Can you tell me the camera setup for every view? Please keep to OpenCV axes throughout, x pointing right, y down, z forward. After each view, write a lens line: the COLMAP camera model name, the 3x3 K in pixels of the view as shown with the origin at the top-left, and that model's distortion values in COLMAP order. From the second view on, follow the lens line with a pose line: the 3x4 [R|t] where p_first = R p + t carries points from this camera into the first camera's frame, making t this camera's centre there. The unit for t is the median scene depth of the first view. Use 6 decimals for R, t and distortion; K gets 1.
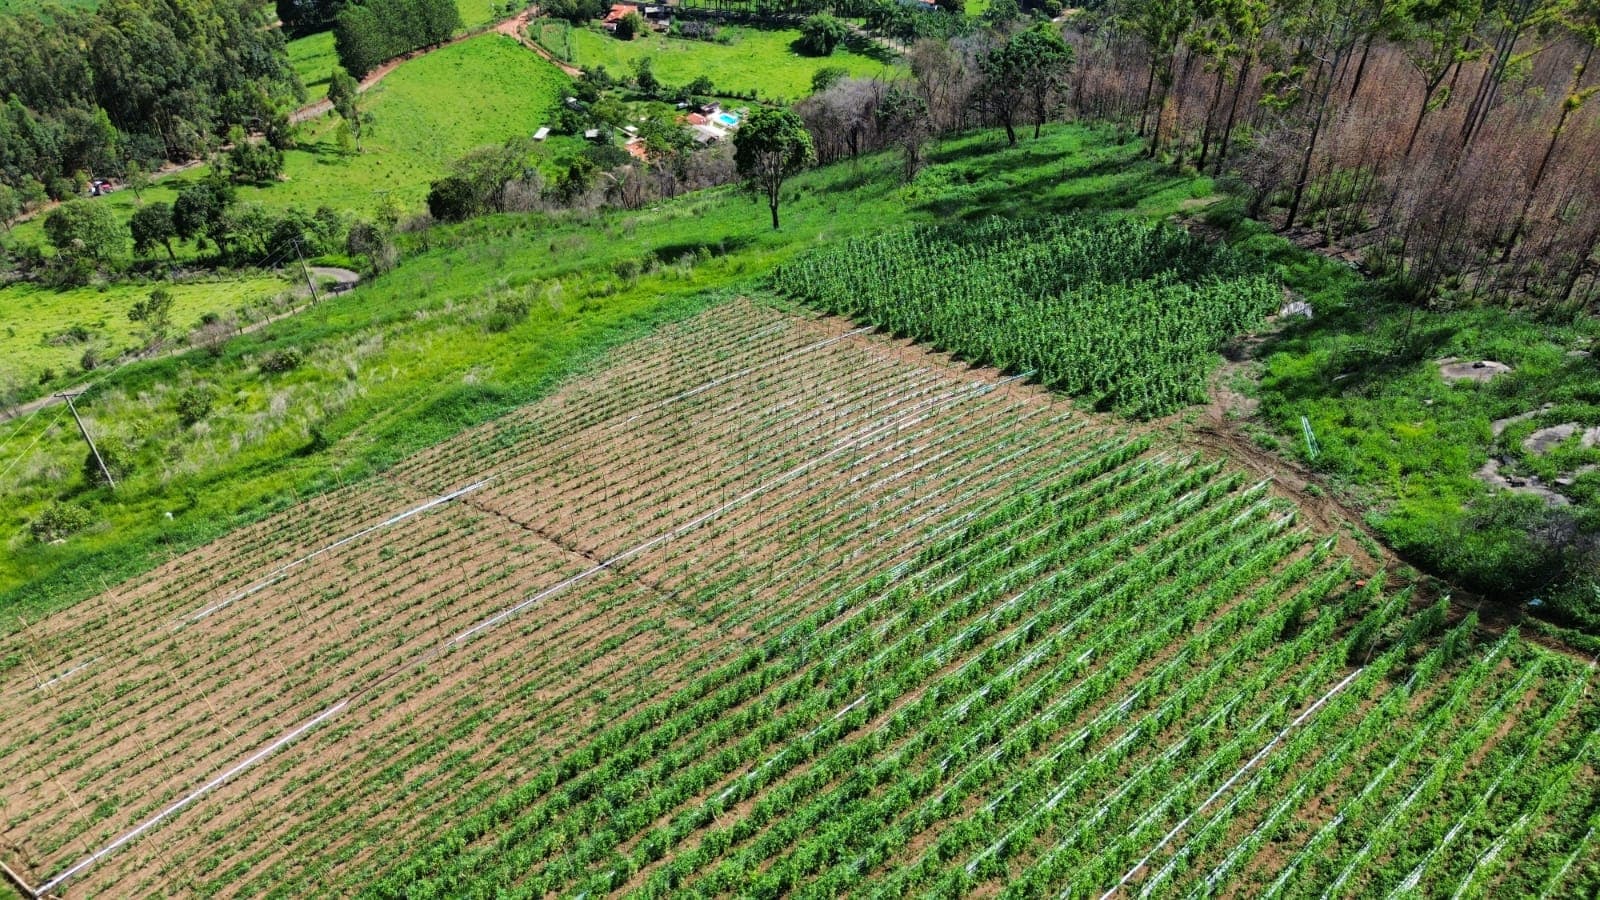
lens RADIAL K [[1134.9, 0, 803.6], [0, 1134.9, 445.5], [0, 0, 1]] dist [0.049440, -0.040355]
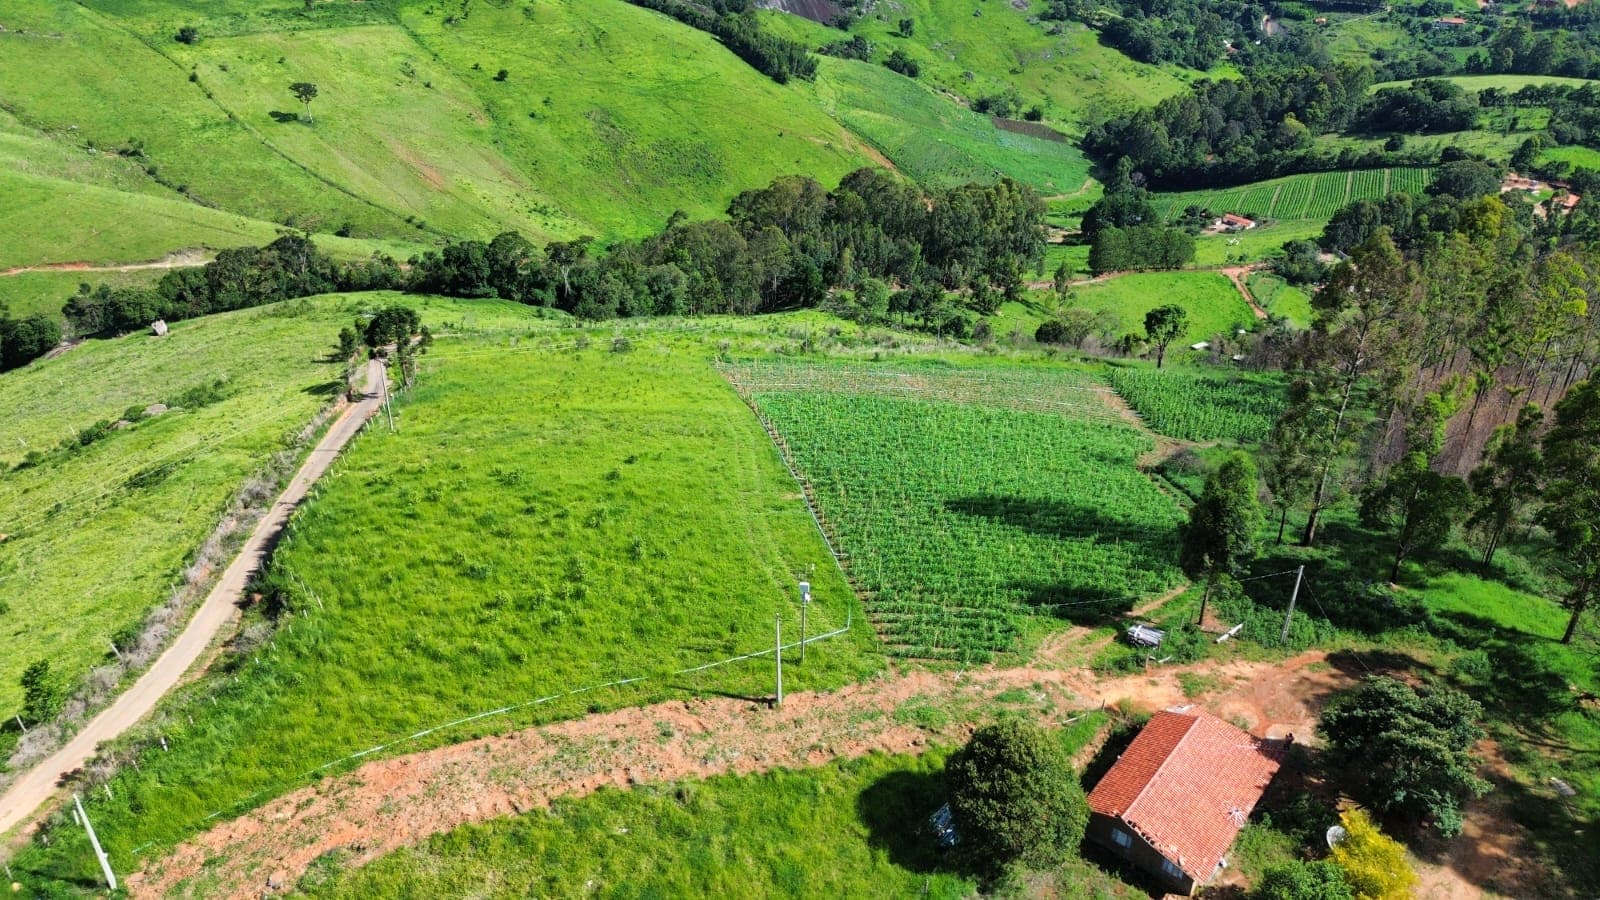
lens RADIAL K [[1134.9, 0, 805.6], [0, 1134.9, 452.7], [0, 0, 1]] dist [0.049440, -0.040355]
pose [[0.742552, 0.337630, -0.578466, 0.197025], [-0.440138, 0.896973, -0.041454, 0.072490], [0.504872, 0.285387, 0.814652, -0.207174]]
